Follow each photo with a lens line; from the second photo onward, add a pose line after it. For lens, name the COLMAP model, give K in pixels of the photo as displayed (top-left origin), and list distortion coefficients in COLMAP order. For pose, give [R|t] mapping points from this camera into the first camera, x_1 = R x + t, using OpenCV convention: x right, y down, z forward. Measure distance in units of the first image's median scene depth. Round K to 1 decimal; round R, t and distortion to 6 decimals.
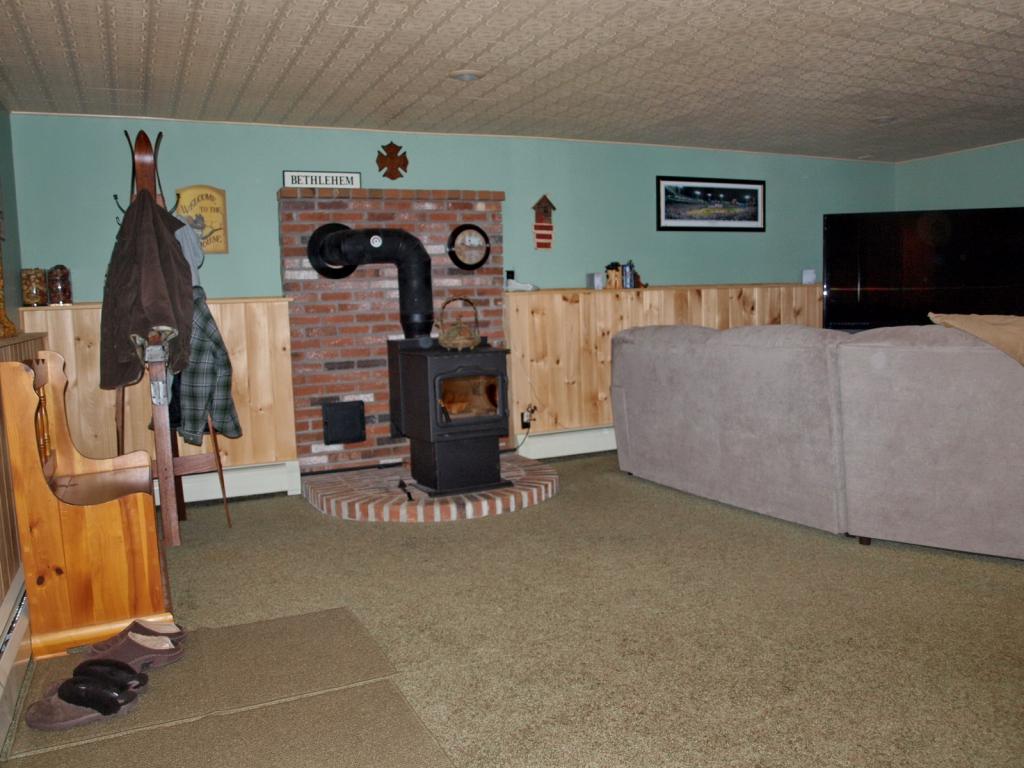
lens RADIAL K [[830.7, 0, 513.8], [0, 830.7, 385.7], [0, 0, 1]] dist [-0.105894, 0.069055]
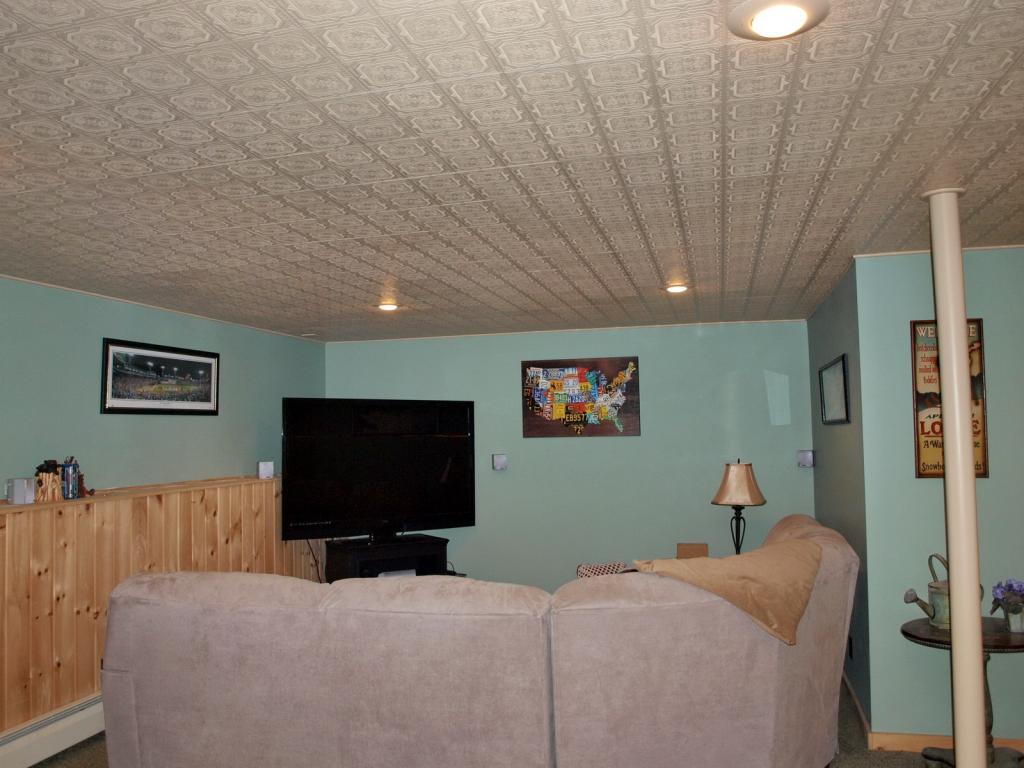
lens RADIAL K [[830.7, 0, 504.8], [0, 830.7, 377.7], [0, 0, 1]] dist [-0.105894, 0.069055]
pose [[0.653416, 0.067926, 0.753945, -0.128661], [0.077946, 0.984635, -0.156263, -0.080178], [-0.752975, 0.160871, 0.638082, 0.280286]]
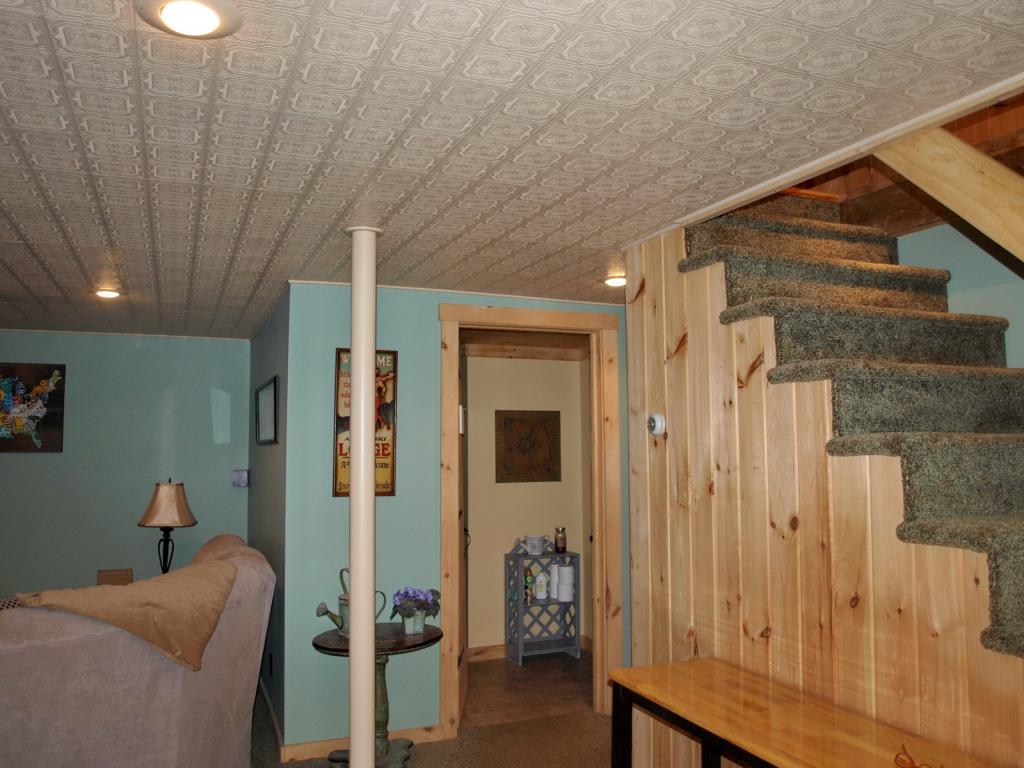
lens RADIAL K [[830.7, 0, 511.4], [0, 830.7, 382.0], [0, 0, 1]] dist [-0.105894, 0.069055]
pose [[0.059514, 0.106004, 0.992583, -0.114576], [0.107848, 0.987843, -0.111964, -0.078600], [-0.992384, 0.113711, 0.047359, 0.267900]]
